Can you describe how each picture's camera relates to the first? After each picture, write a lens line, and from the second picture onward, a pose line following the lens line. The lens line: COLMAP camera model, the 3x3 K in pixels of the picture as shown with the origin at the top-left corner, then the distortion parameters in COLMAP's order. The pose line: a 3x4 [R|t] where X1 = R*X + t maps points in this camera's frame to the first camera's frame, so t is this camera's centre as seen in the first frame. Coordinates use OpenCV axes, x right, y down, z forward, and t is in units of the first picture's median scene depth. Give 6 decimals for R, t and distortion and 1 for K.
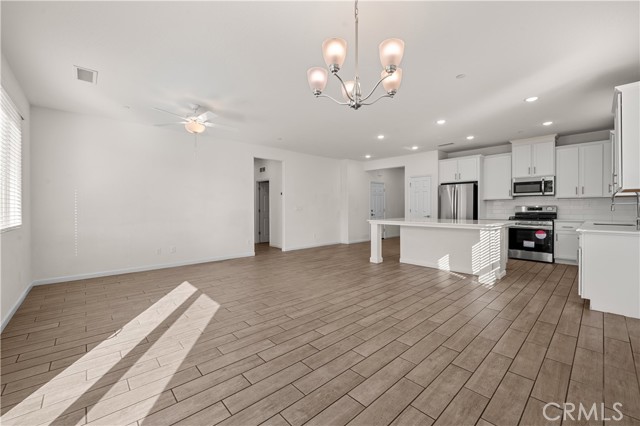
lens RADIAL K [[262.3, 0, 320.4], [0, 262.3, 211.1], [0, 0, 1]] dist [-0.015025, 0.000014]
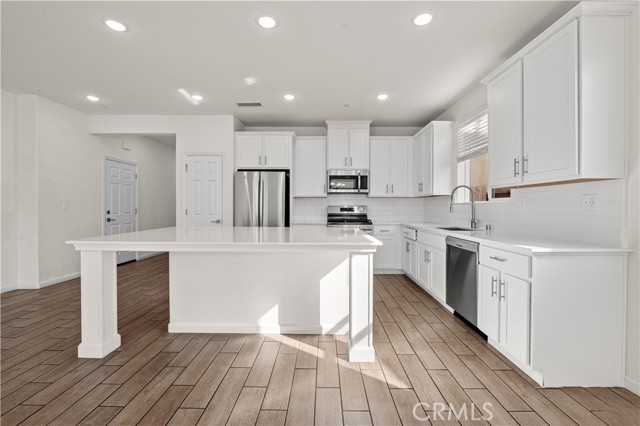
lens RADIAL K [[273.6, 0, 320.0], [0, 273.6, 210.2], [0, 0, 1]] dist [-0.001286, -0.000077]
pose [[0.688498, -0.002133, 0.725236, 0.132609], [0.003666, 0.999993, -0.000540, -0.006011], [-0.725229, 0.003031, 0.688501, 0.452979]]
